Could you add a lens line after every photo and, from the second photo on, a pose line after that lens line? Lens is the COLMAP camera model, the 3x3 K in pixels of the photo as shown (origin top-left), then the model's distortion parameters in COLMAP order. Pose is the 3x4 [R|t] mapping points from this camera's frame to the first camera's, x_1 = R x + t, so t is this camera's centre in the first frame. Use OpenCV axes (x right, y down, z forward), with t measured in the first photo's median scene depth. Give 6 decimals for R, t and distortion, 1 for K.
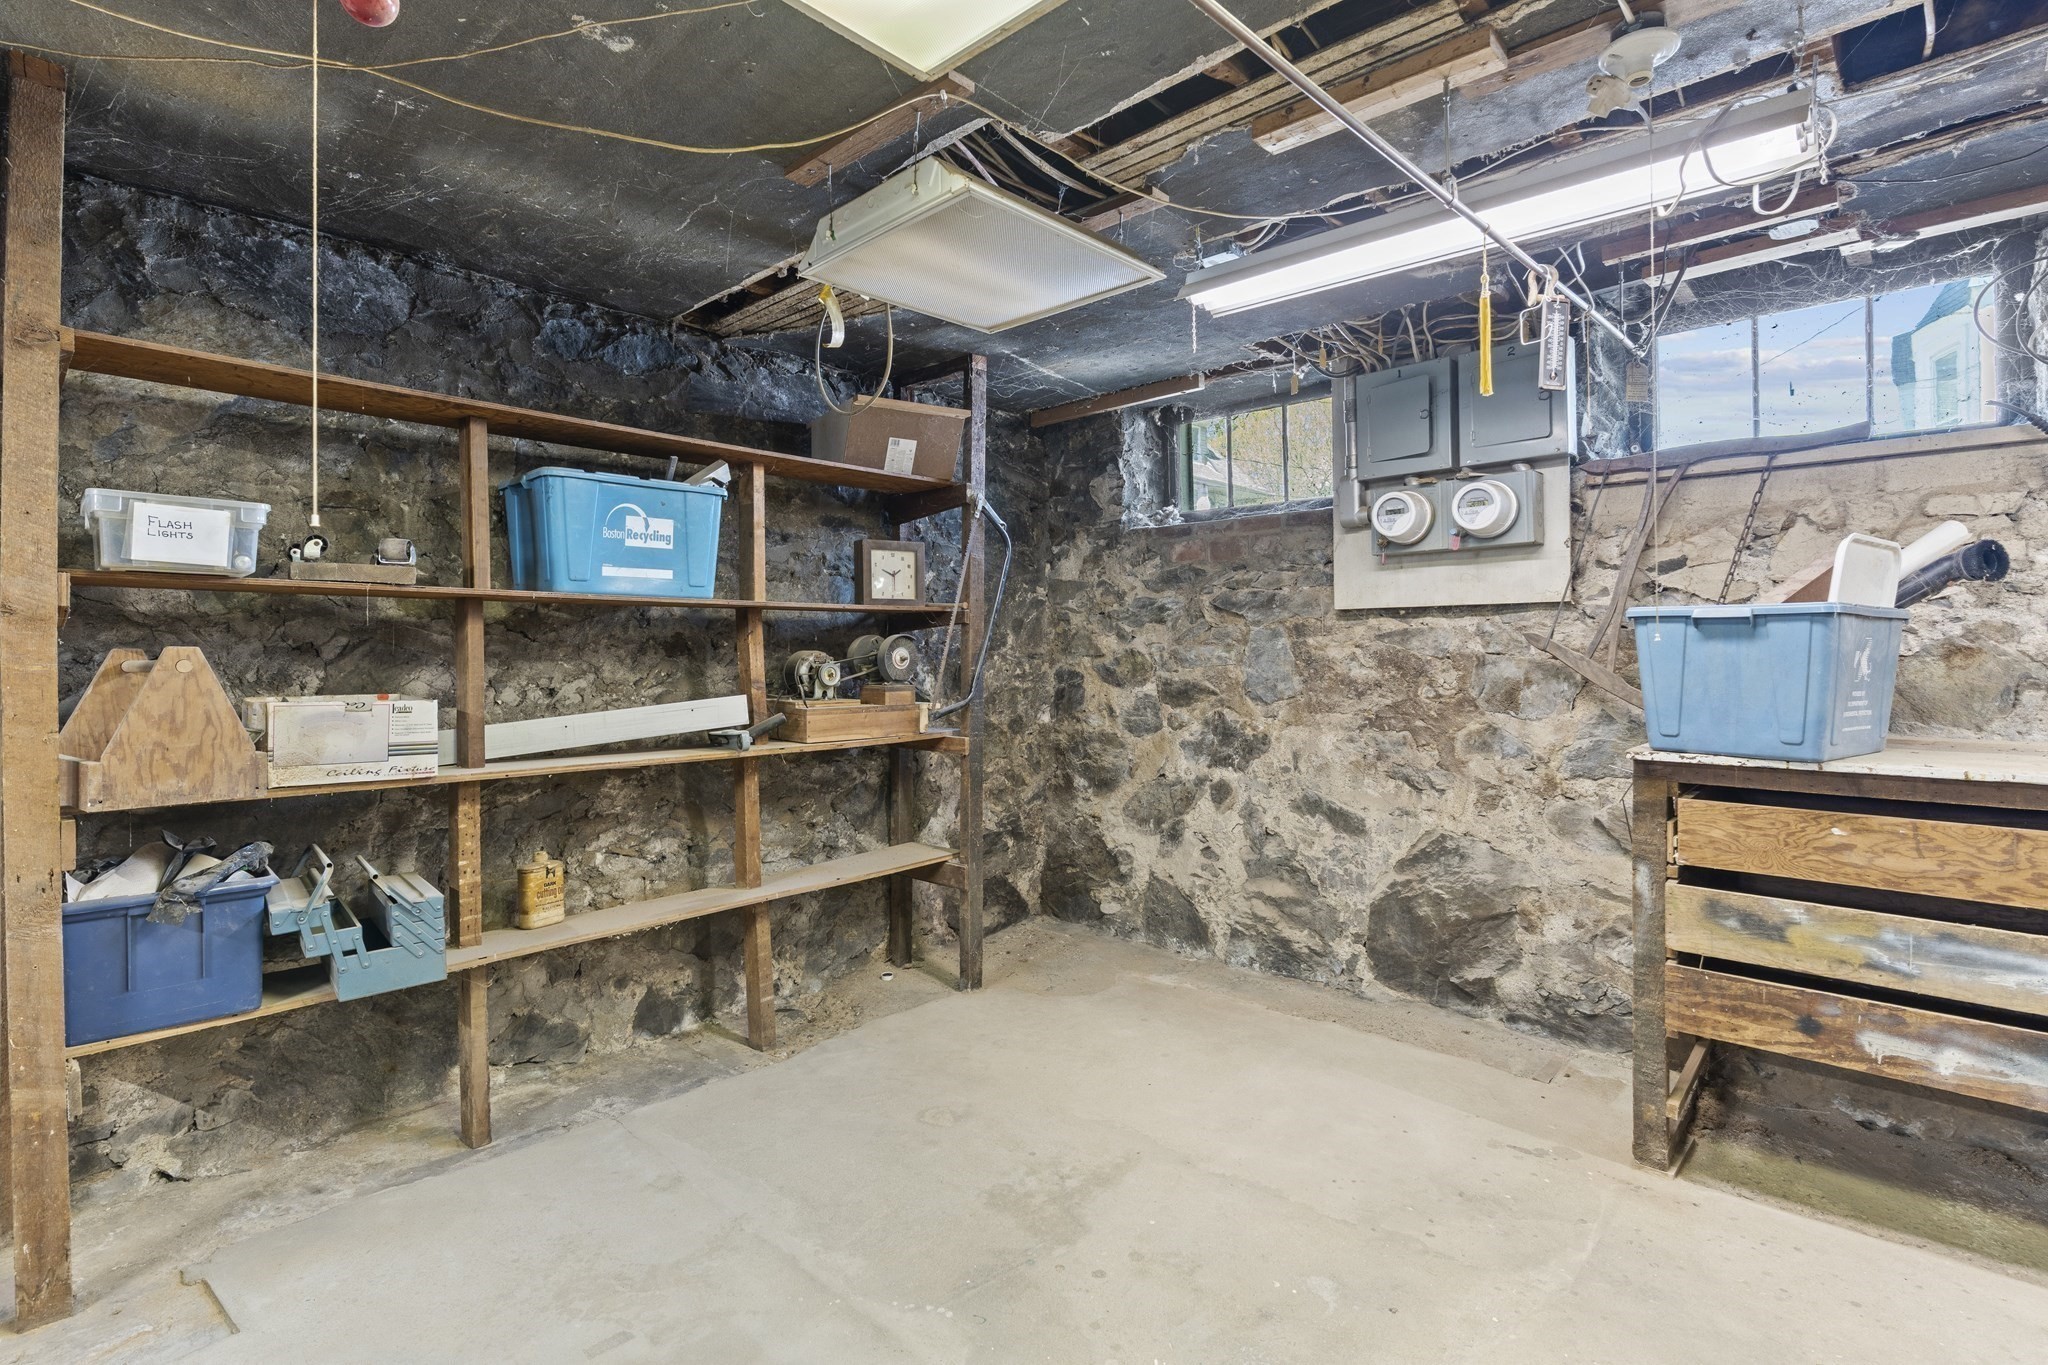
lens RADIAL K [[974.5, 0, 1020.4], [0, 974.5, 650.1], [0, 0, 1]] dist [0.001957, -0.000647]
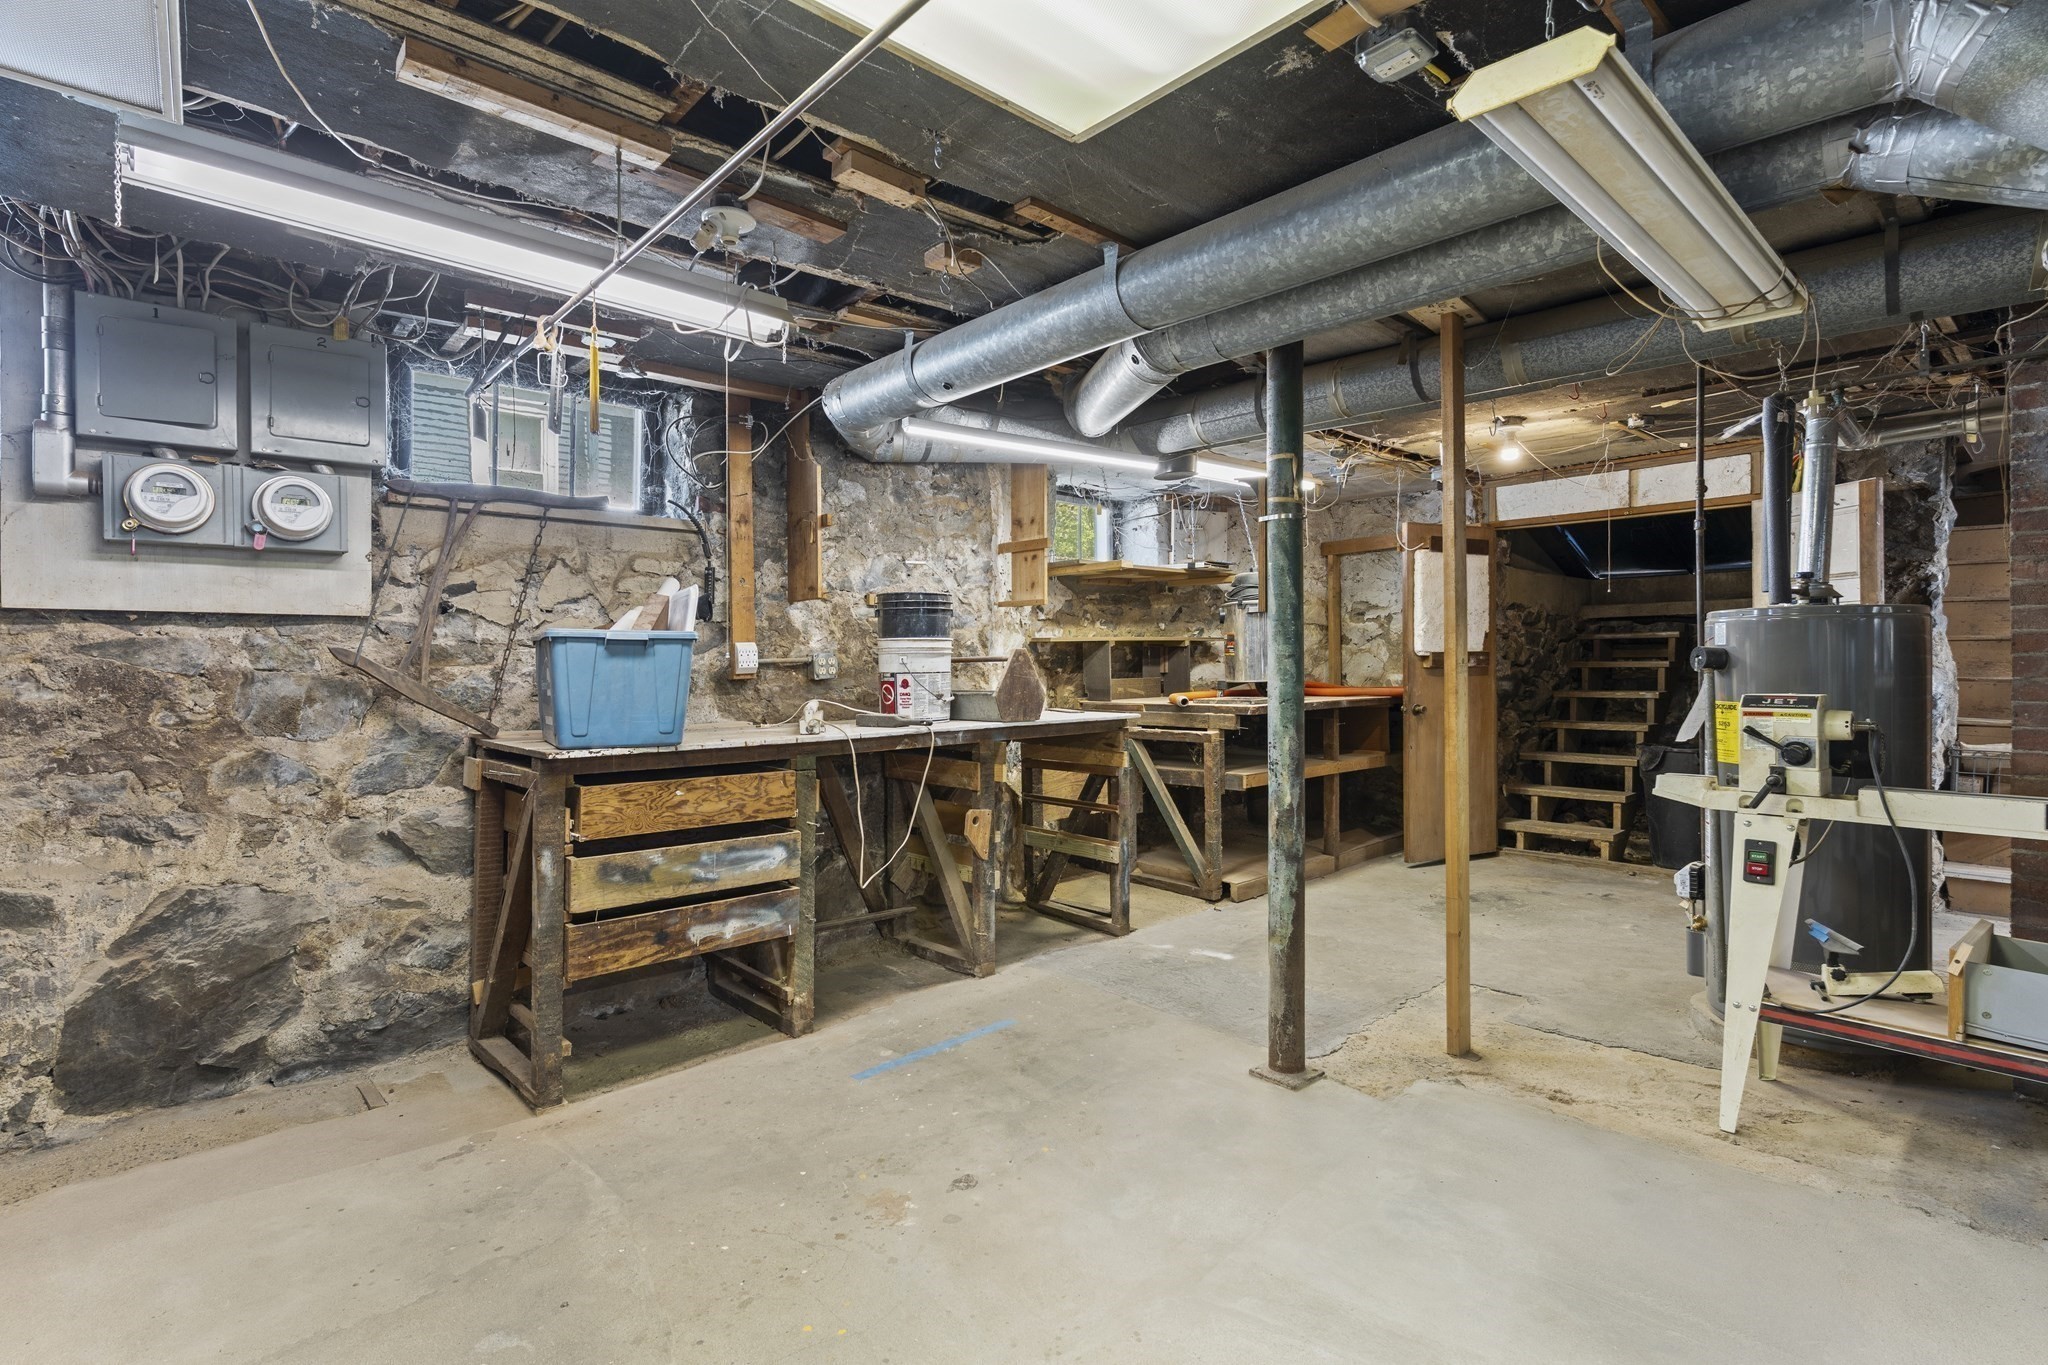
lens RADIAL K [[974.5, 0, 1023.8], [0, 974.5, 671.4], [0, 0, 1]] dist [0.001957, -0.000647]
pose [[0.086549, -0.006154, 0.996229, -0.341884], [0.002197, 0.999980, 0.005986, 0.001185], [-0.996245, 0.001670, 0.086561, 0.242917]]
